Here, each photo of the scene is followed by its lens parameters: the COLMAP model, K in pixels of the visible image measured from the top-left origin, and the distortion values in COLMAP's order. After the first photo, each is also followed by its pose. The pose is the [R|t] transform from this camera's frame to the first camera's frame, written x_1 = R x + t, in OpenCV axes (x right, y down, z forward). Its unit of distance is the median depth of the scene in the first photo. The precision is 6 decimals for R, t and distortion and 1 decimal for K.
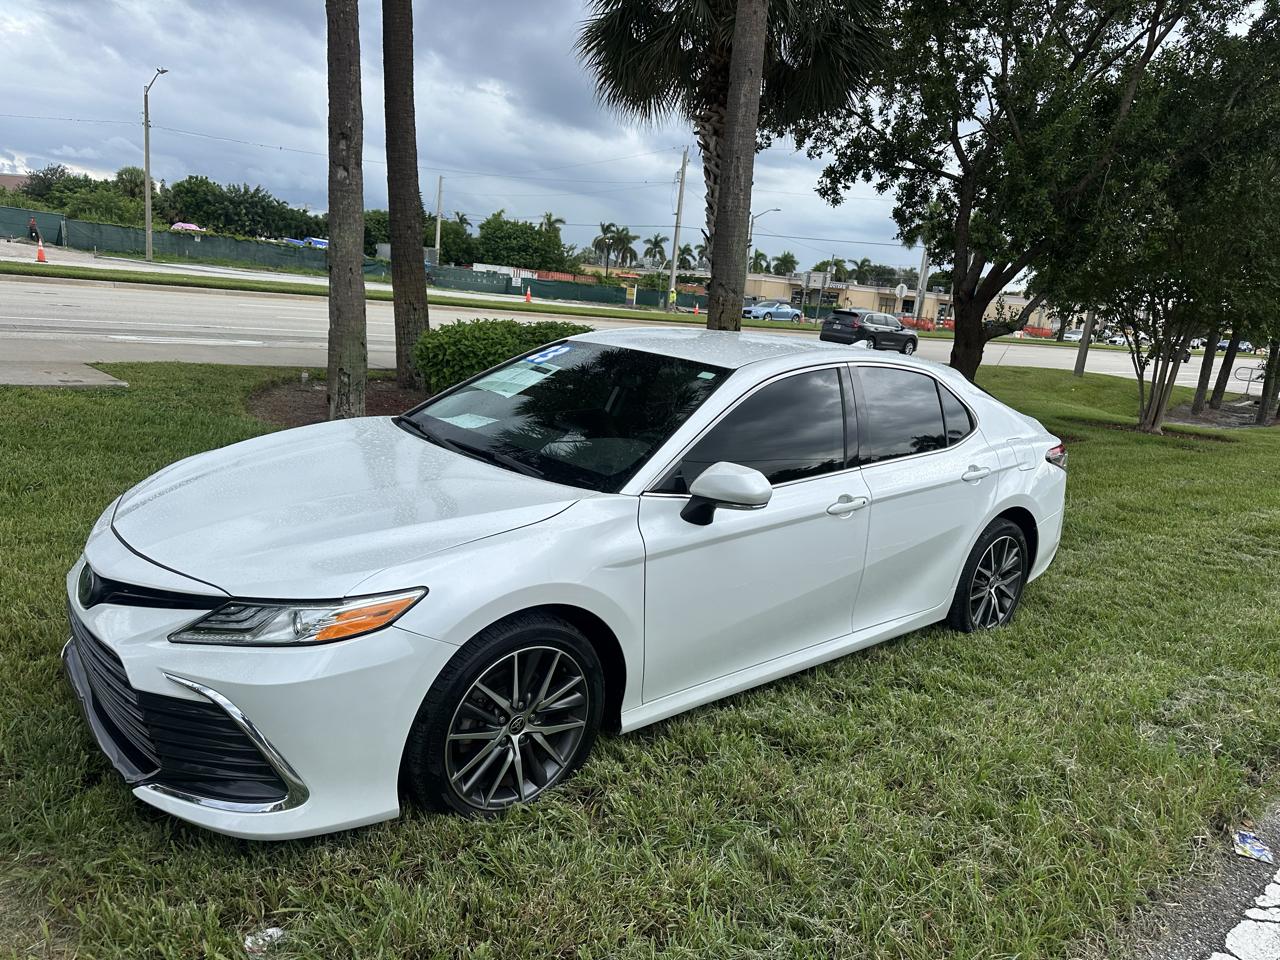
lens RADIAL K [[904.2, 0, 634.9], [0, 904.2, 483.9], [0, 0, 1]] dist [0.058208, -0.071873]
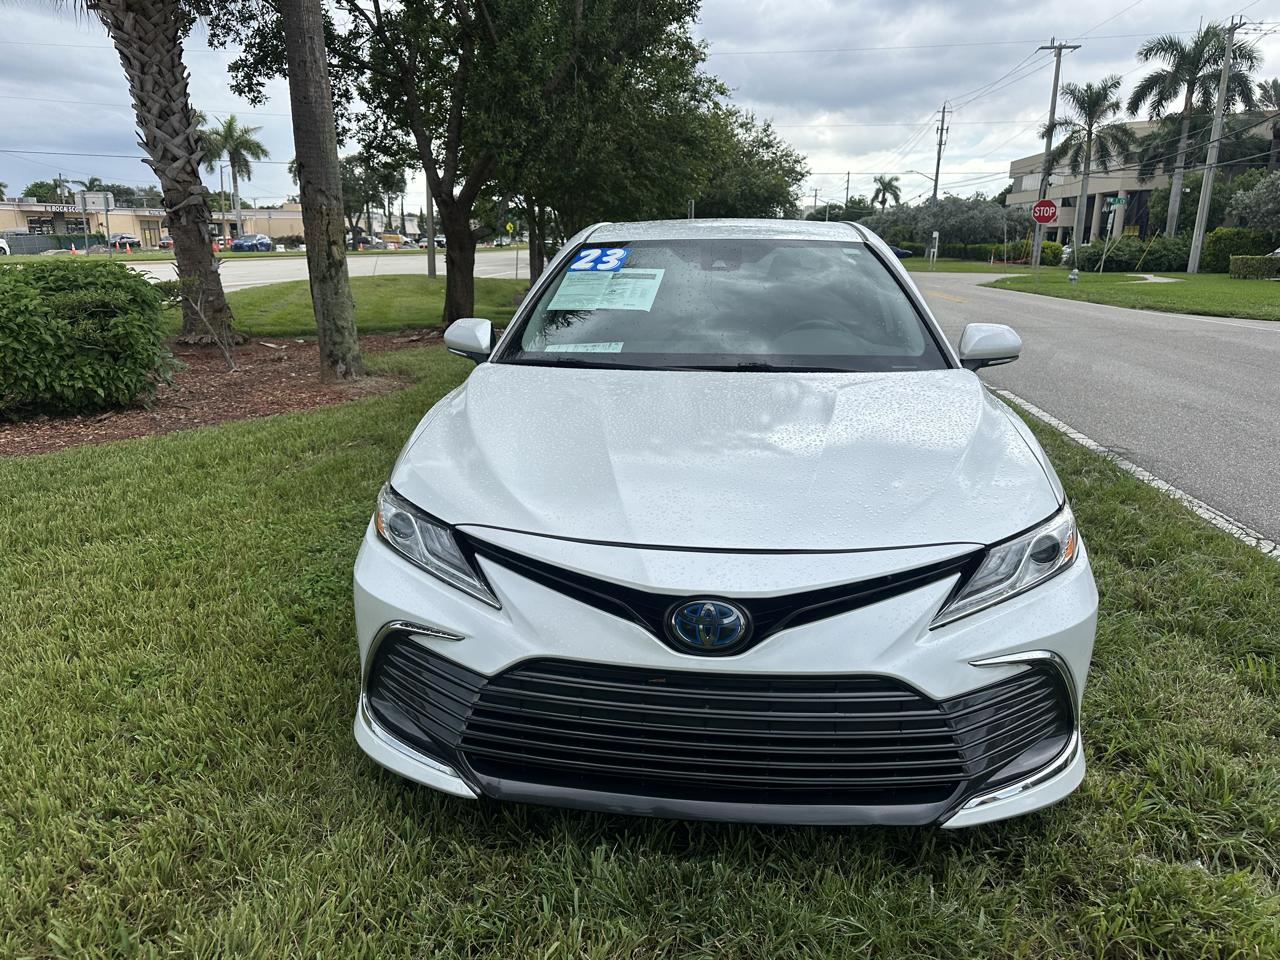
lens RADIAL K [[928.2, 0, 629.6], [0, 928.2, 482.5], [0, 0, 1]] dist [0.008266, -0.000451]
pose [[0.720651, -0.255277, 0.644589, -0.619698], [0.203750, 0.966669, 0.155038, -0.063443], [-0.662682, 0.019607, 0.748644, 0.312016]]
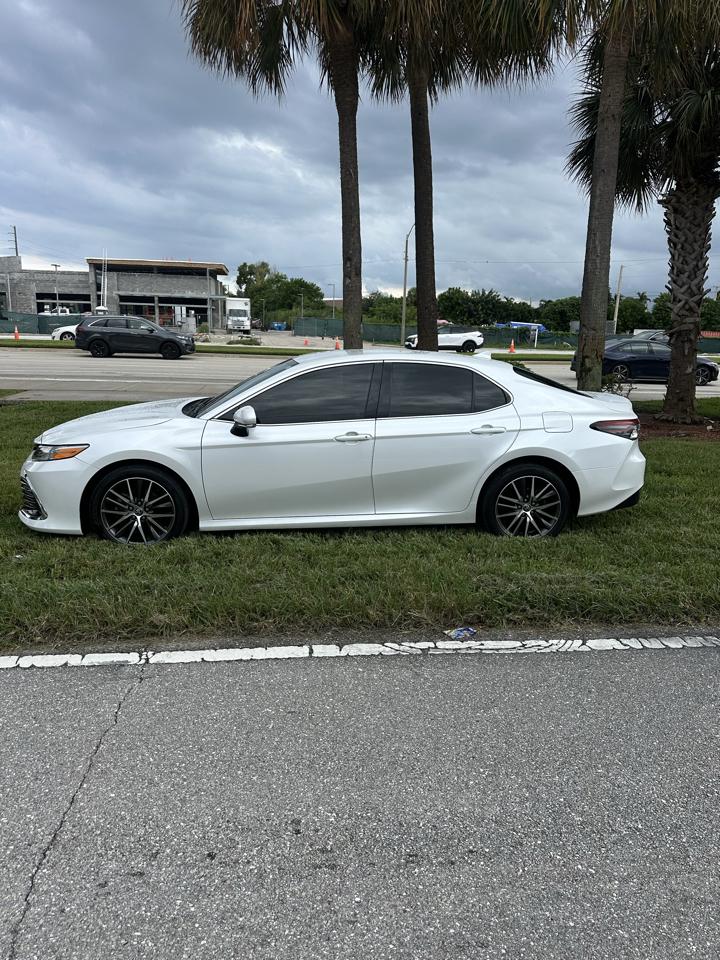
lens RADIAL K [[678.2, 0, 353.2], [0, 678.2, 480.0], [0, 0, 1]] dist [0.058208, -0.071873]
pose [[0.817972, 0.049621, -0.573114, 0.798233], [-0.068745, 0.997565, -0.011746, 0.098105], [0.571135, 0.049007, 0.819392, -0.087799]]
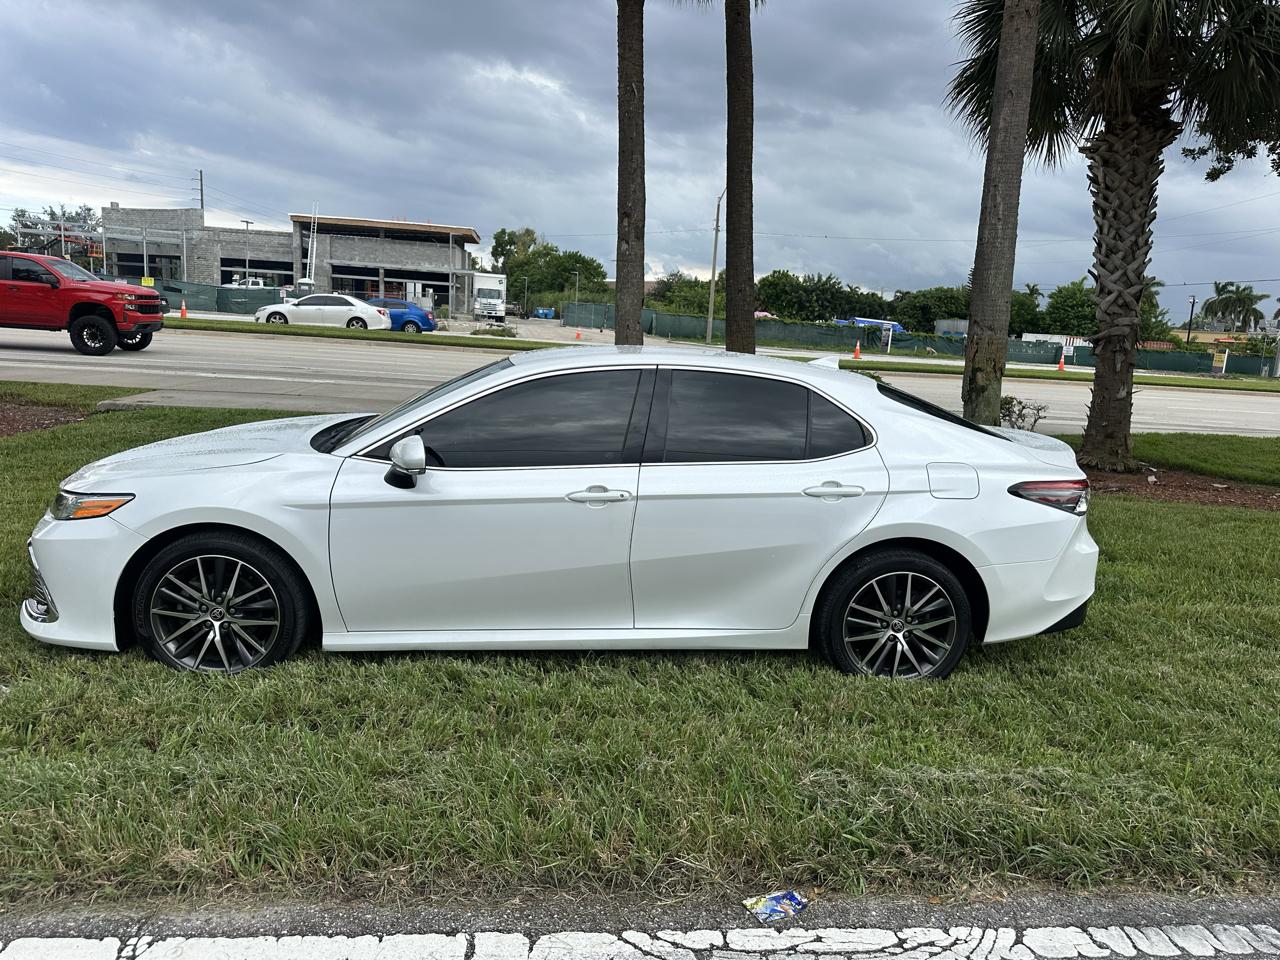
lens RADIAL K [[904.2, 0, 634.9], [0, 904.2, 483.9], [0, 0, 1]] dist [0.058208, -0.071873]
pose [[0.813410, 0.055084, -0.579077, 0.683502], [-0.103760, 0.993280, -0.051264, 0.046316], [0.572362, 0.101783, 0.813660, 0.133853]]
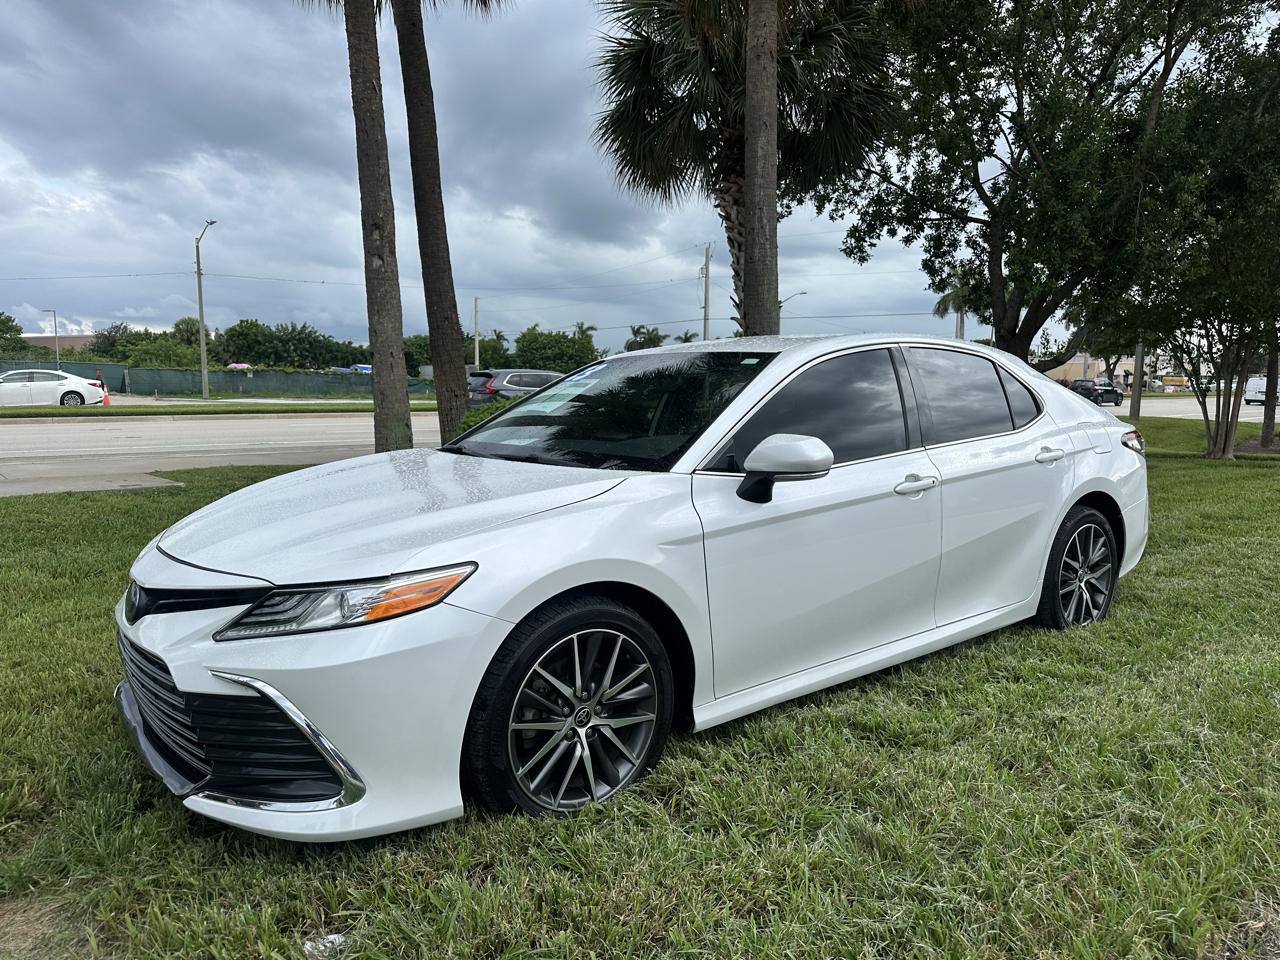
lens RADIAL K [[903.1, 0, 622.8], [0, 903.1, 501.0], [0, 0, 1]] dist [0.062153, -0.081806]
pose [[0.994207, -0.087334, -0.062650, -0.006936], [0.081280, 0.992303, -0.093431, 0.080601], [0.070327, 0.087797, 0.993653, 0.037014]]
